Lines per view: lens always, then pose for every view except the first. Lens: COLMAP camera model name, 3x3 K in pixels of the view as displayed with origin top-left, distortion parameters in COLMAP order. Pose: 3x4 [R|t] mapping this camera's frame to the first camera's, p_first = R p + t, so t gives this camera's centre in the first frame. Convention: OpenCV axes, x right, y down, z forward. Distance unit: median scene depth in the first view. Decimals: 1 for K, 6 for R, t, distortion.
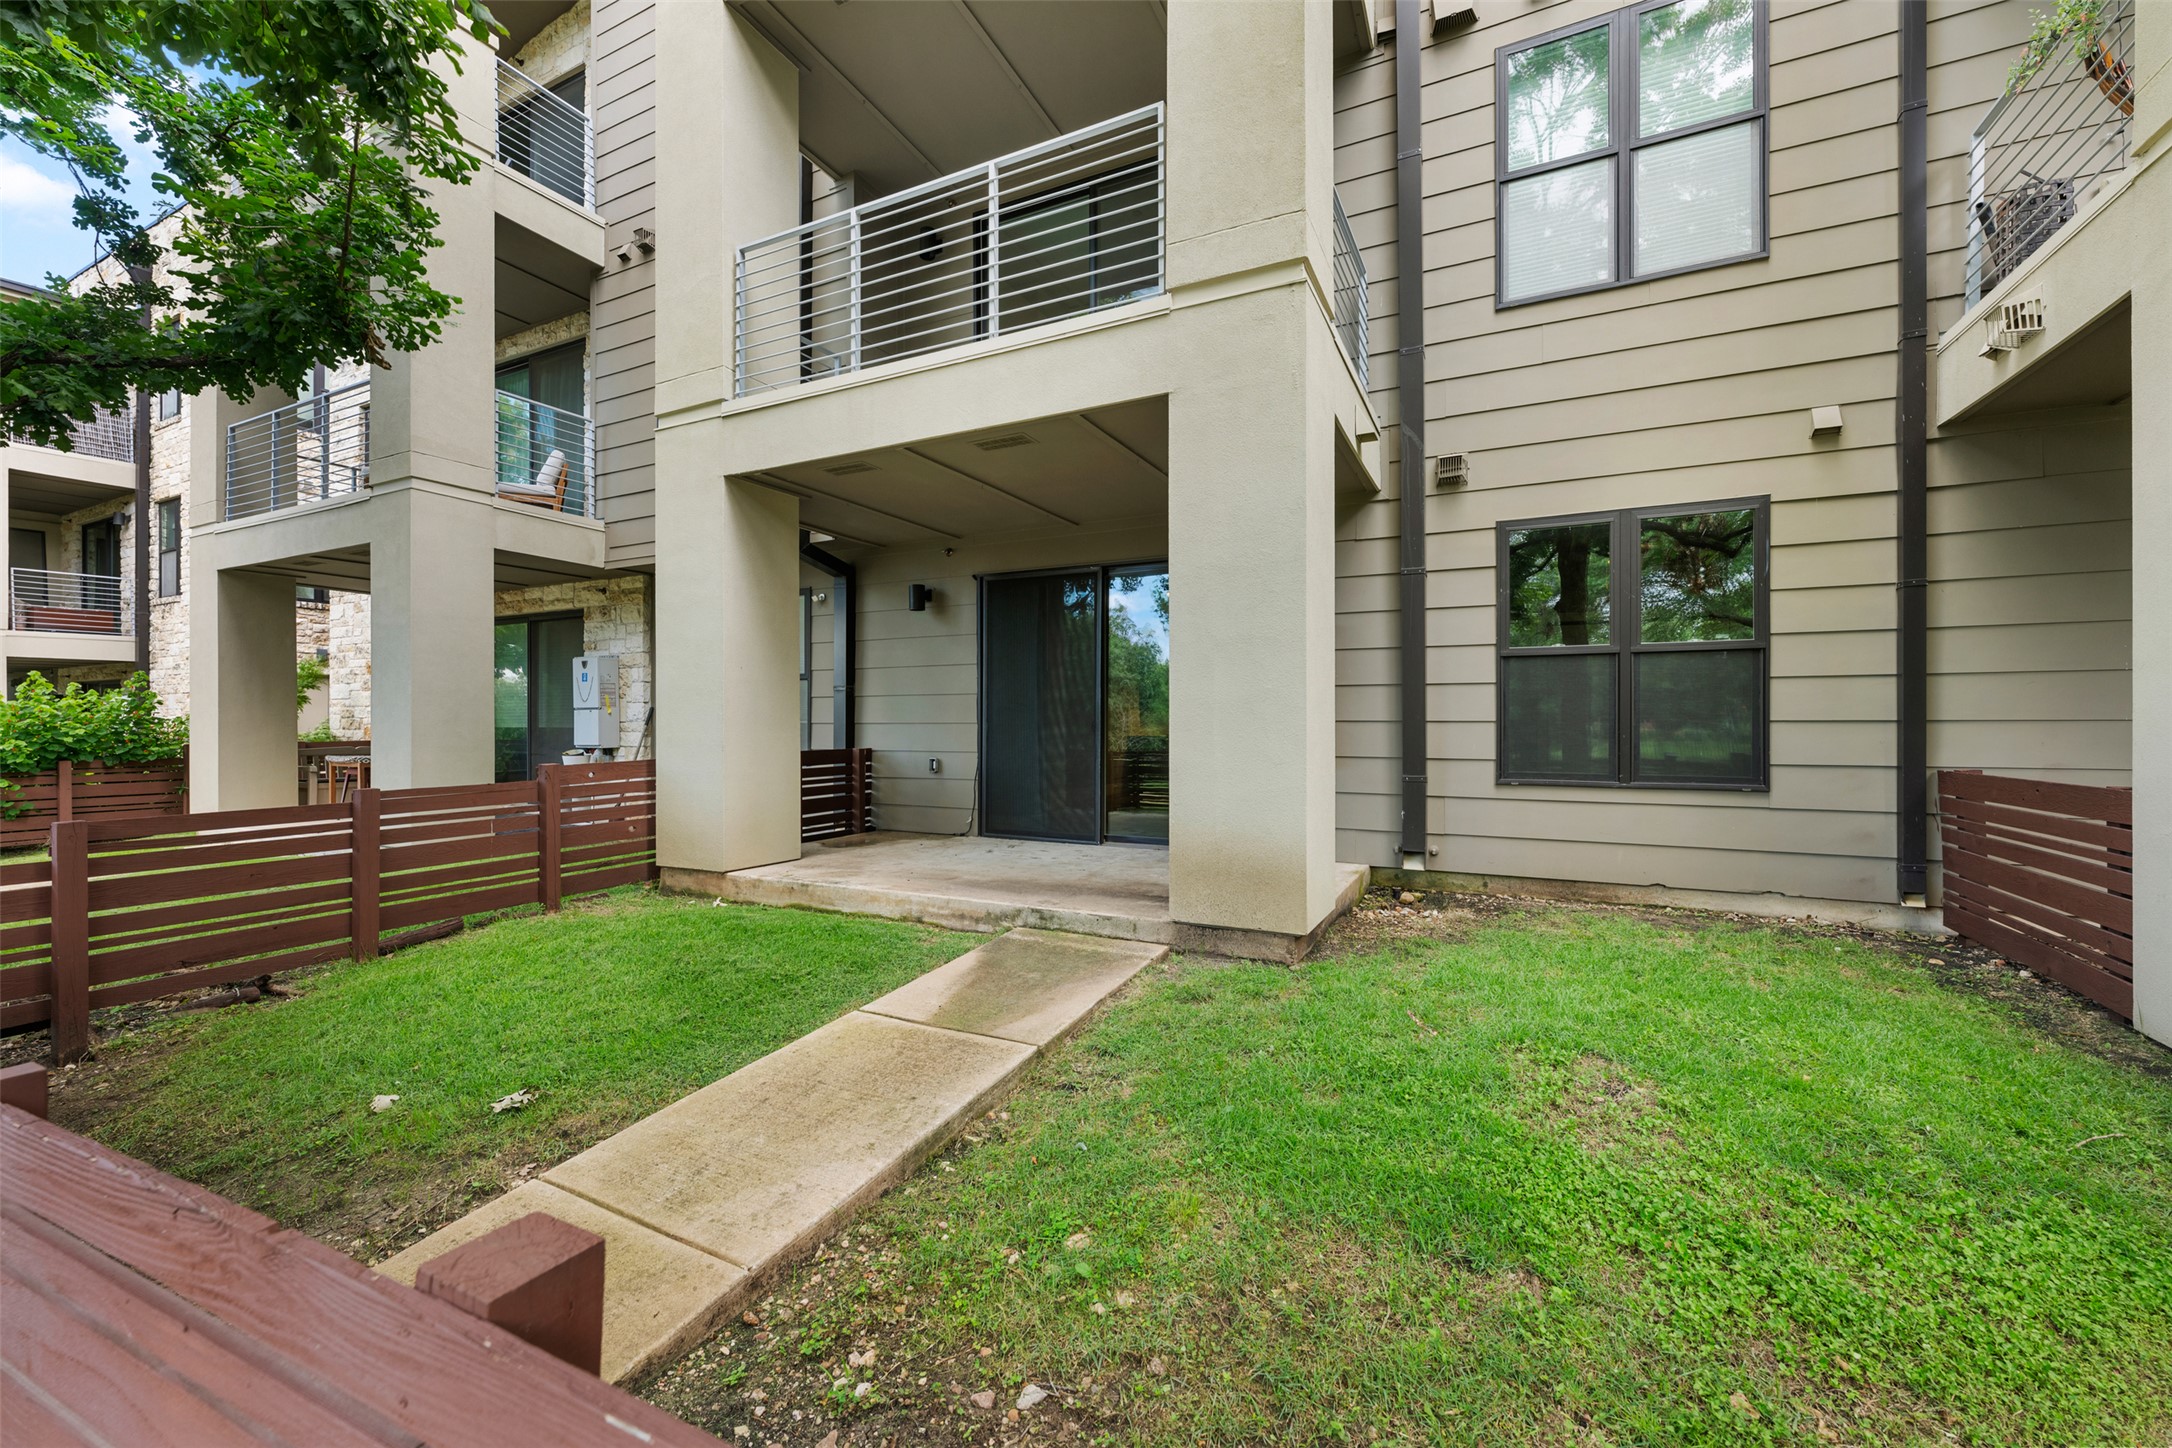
lens RADIAL K [[859.6, 0, 1090.2], [0, 859.6, 721.7], [0, 0, 1]] dist [-0.001167, 0.000901]
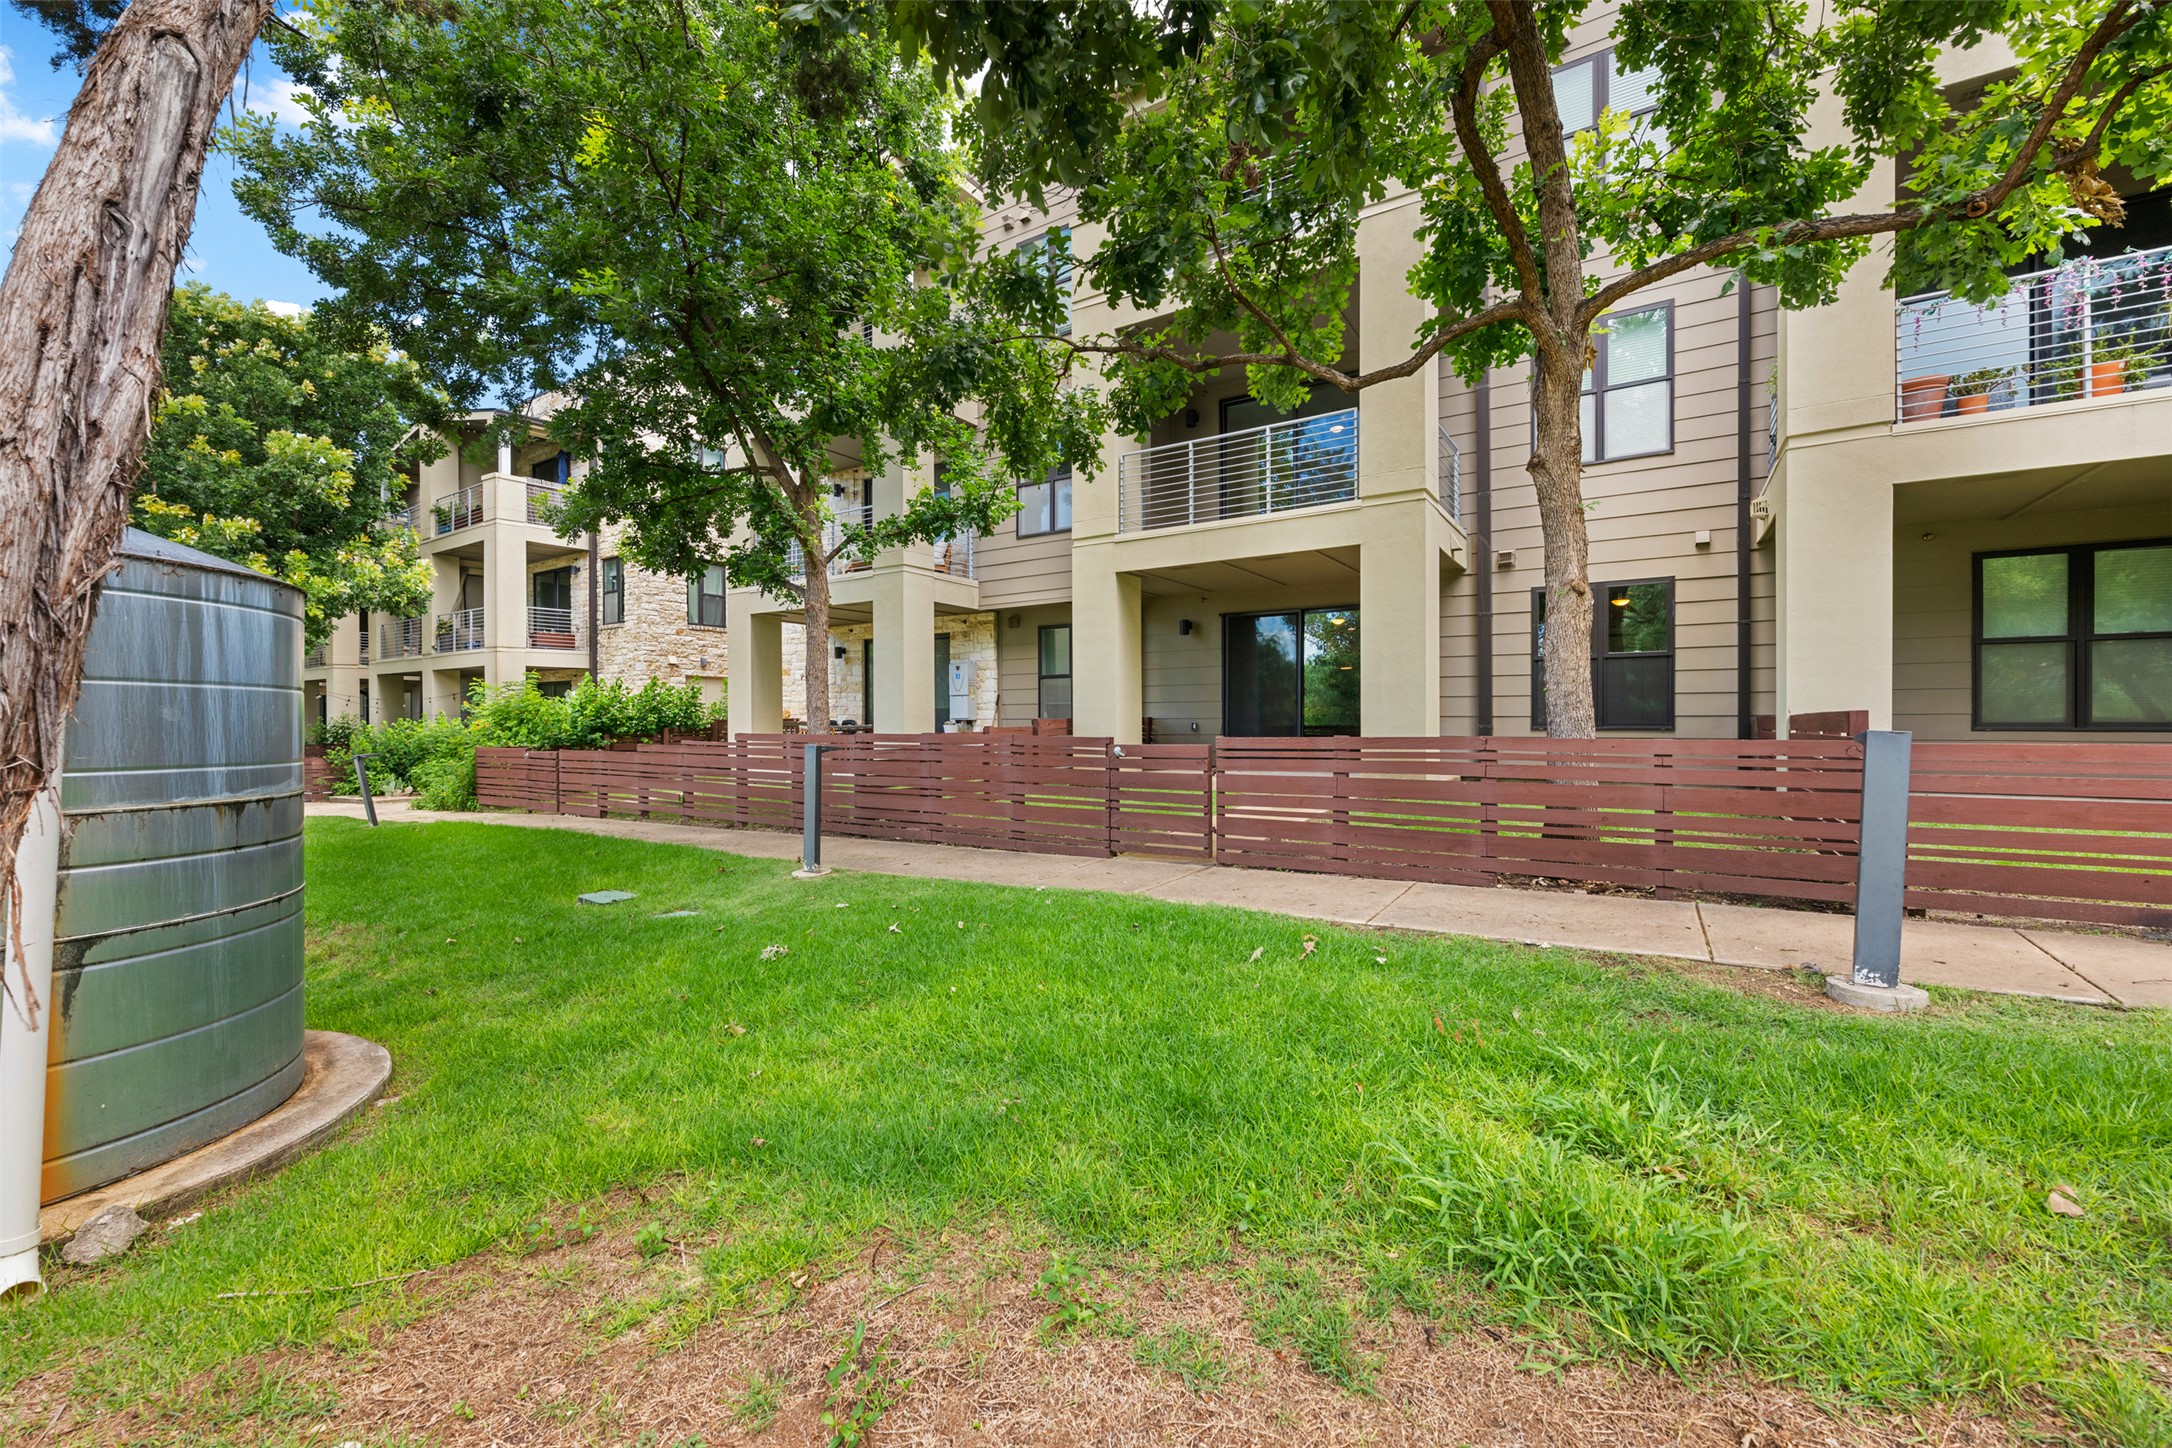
lens RADIAL K [[859.6, 0, 1088.4], [0, 859.6, 724.5], [0, 0, 1]] dist [-0.001167, 0.000901]
pose [[0.993520, -0.004377, -0.113569, -0.262612], [0.005808, 0.999908, 0.012276, 0.033809], [0.113505, -0.012856, 0.993454, -0.939606]]
